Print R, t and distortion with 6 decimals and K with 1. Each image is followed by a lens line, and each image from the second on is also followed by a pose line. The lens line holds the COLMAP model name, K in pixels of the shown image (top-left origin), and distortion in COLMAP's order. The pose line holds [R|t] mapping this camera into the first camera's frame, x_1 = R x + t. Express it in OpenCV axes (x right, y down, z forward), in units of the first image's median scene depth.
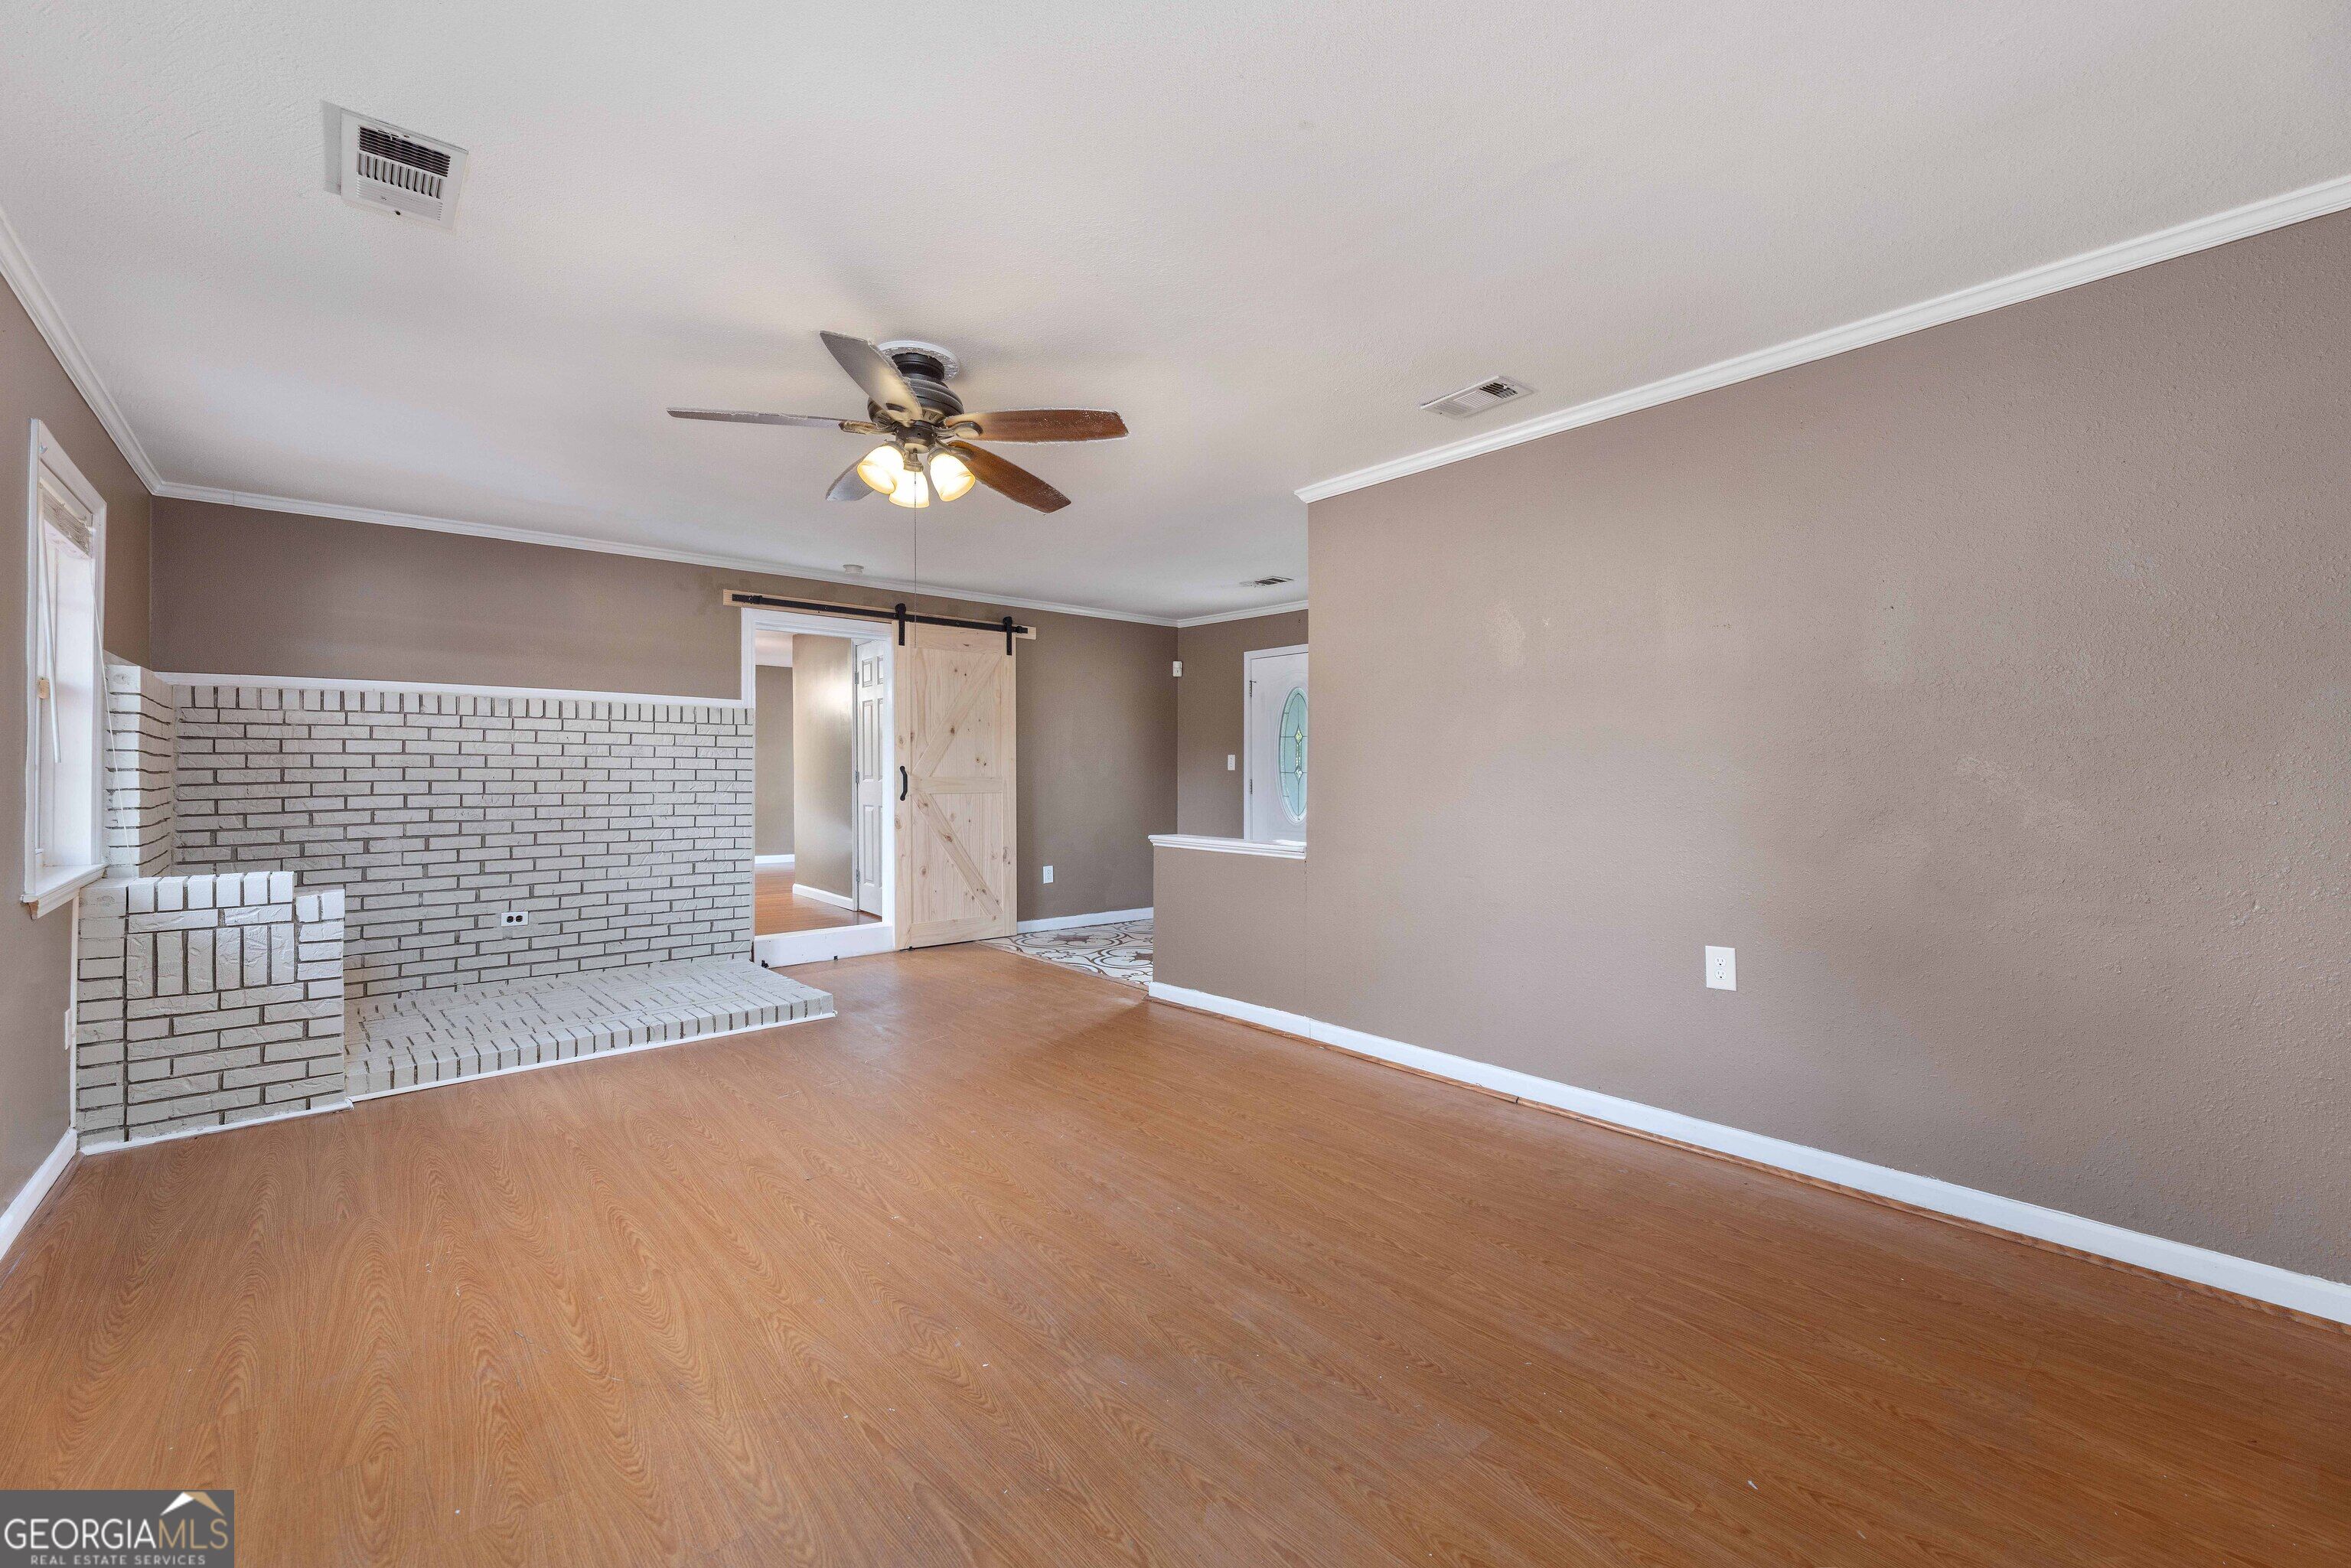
lens RADIAL K [[959.3, 0, 1139.7], [0, 959.3, 772.7], [0, 0, 1]] dist [0.001193, 0.000006]
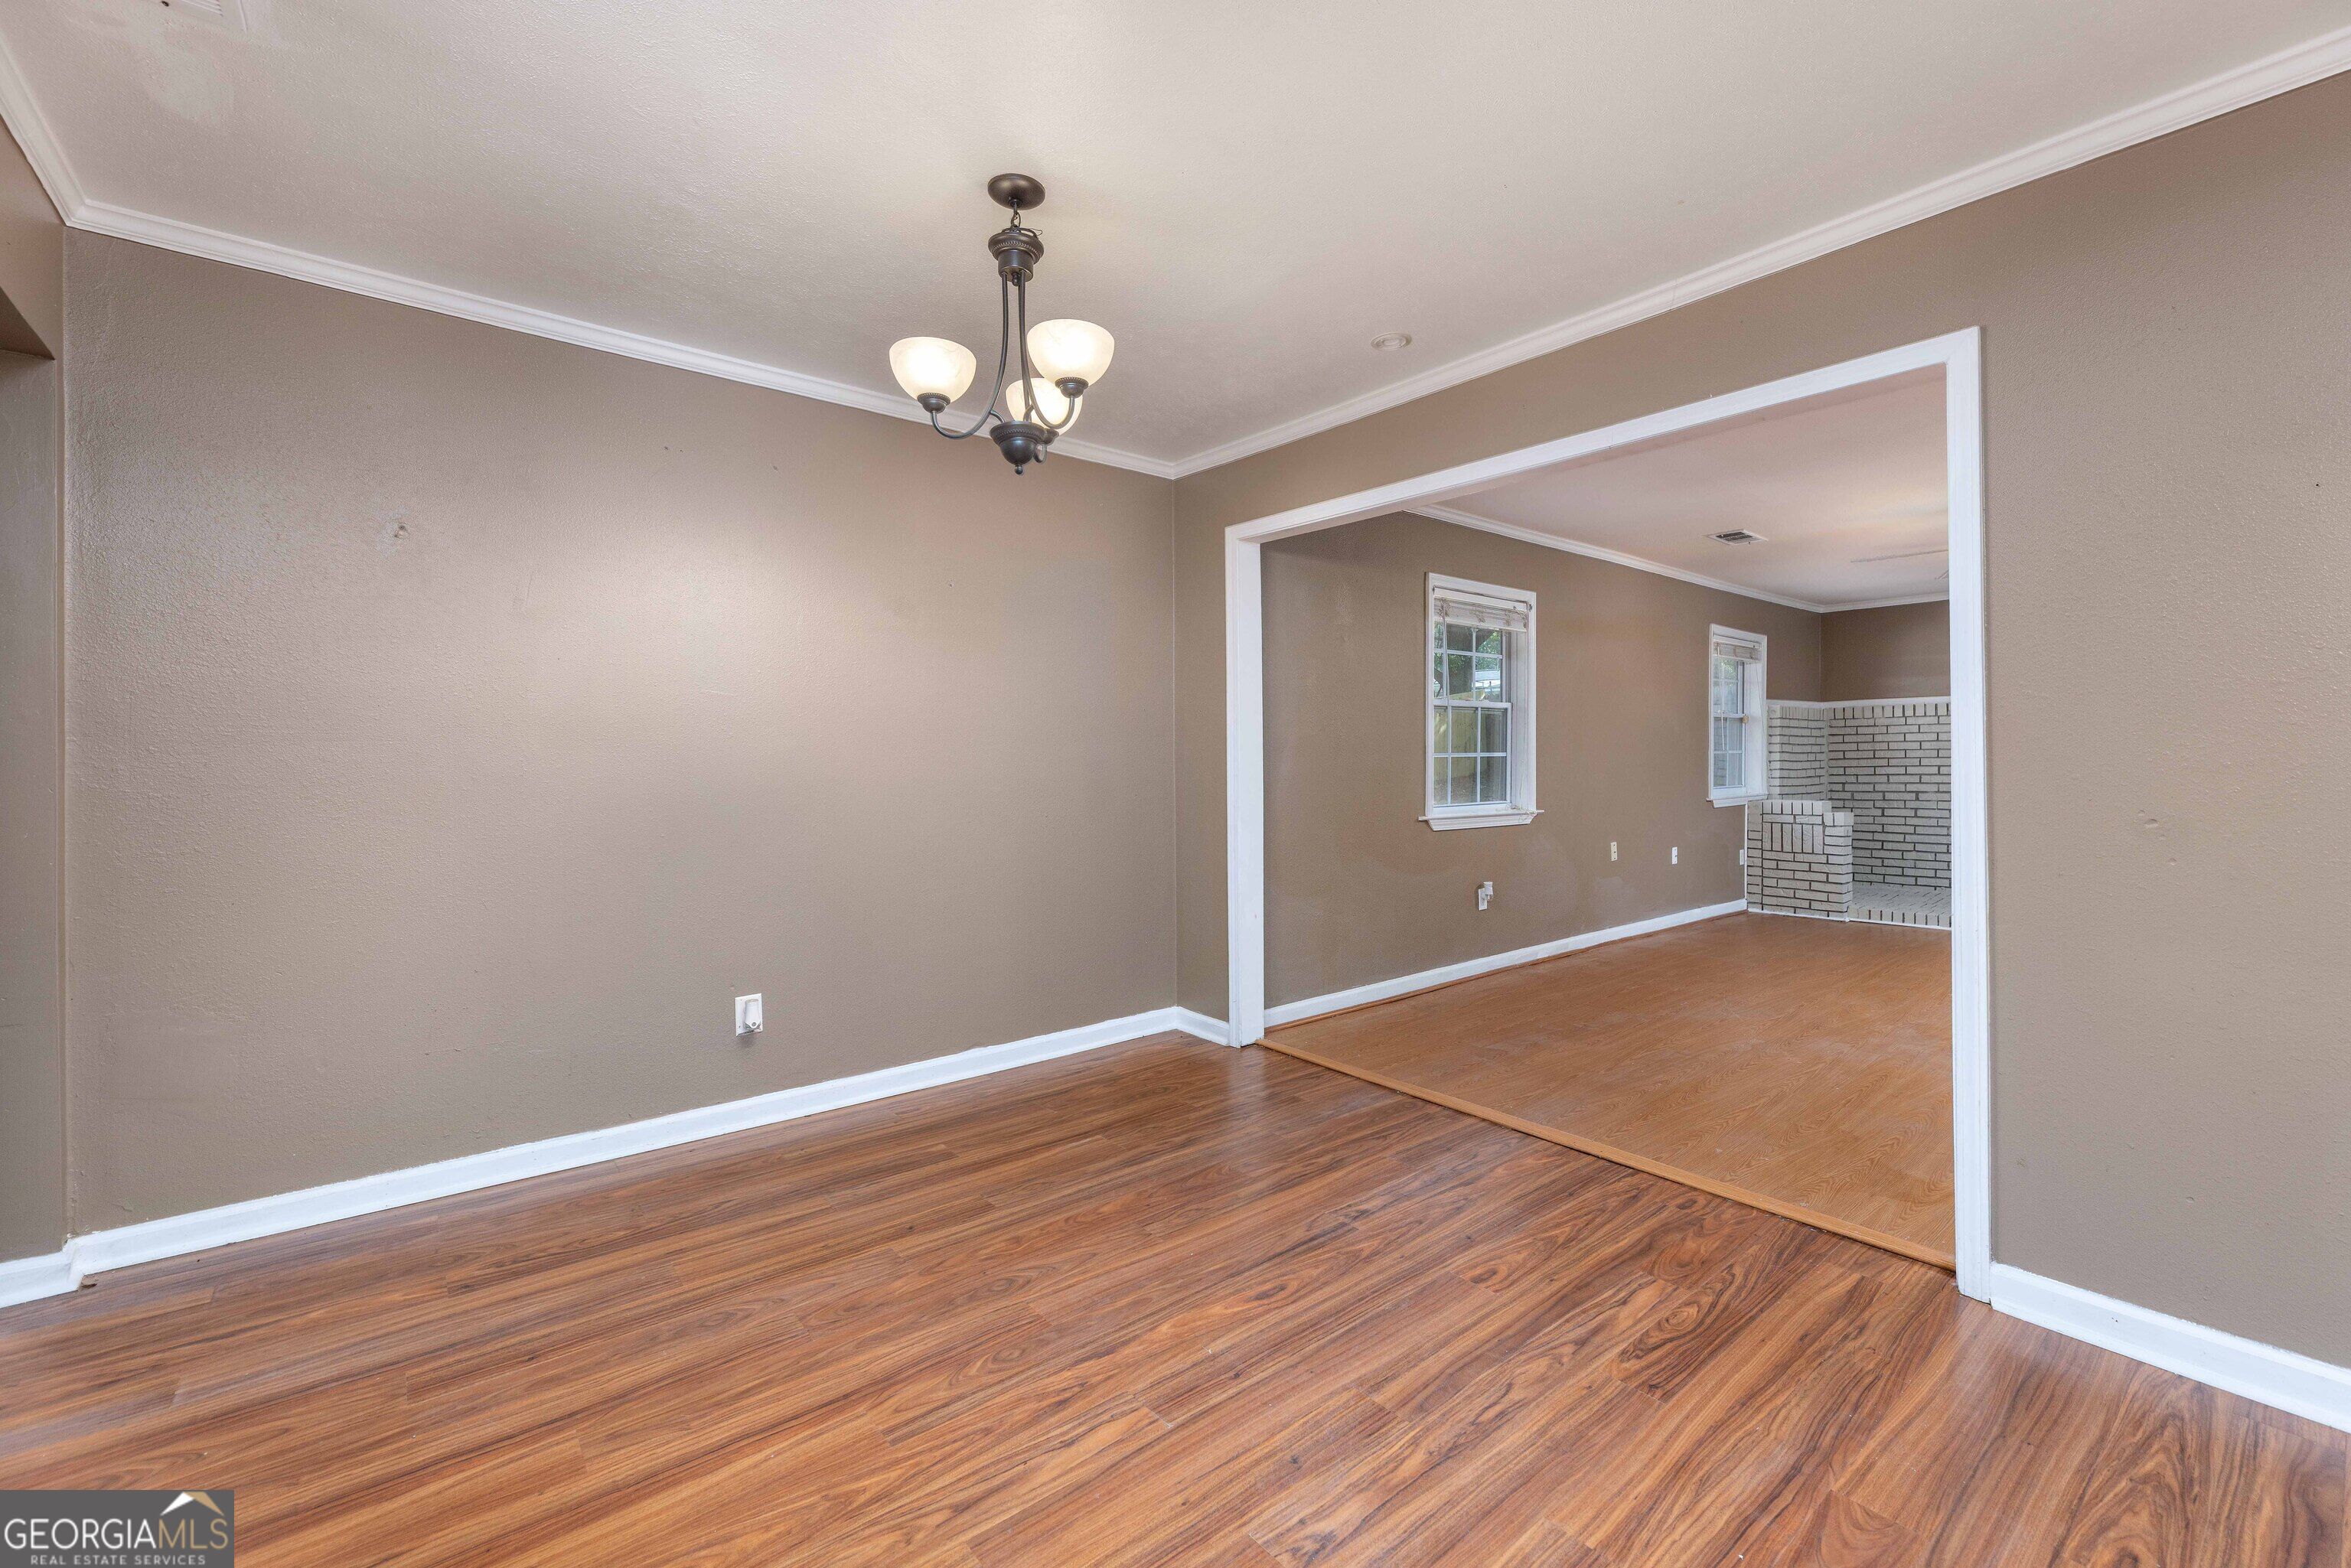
lens RADIAL K [[973.3, 0, 1183.7], [0, 973.3, 763.4], [0, 0, 1]] dist [-0.000800, -0.000092]
pose [[-0.028946, 0.006989, -0.999557, 0.999415], [0.004553, 0.999966, 0.006860, 0.001542], [0.999571, -0.004352, -0.028977, -0.251706]]
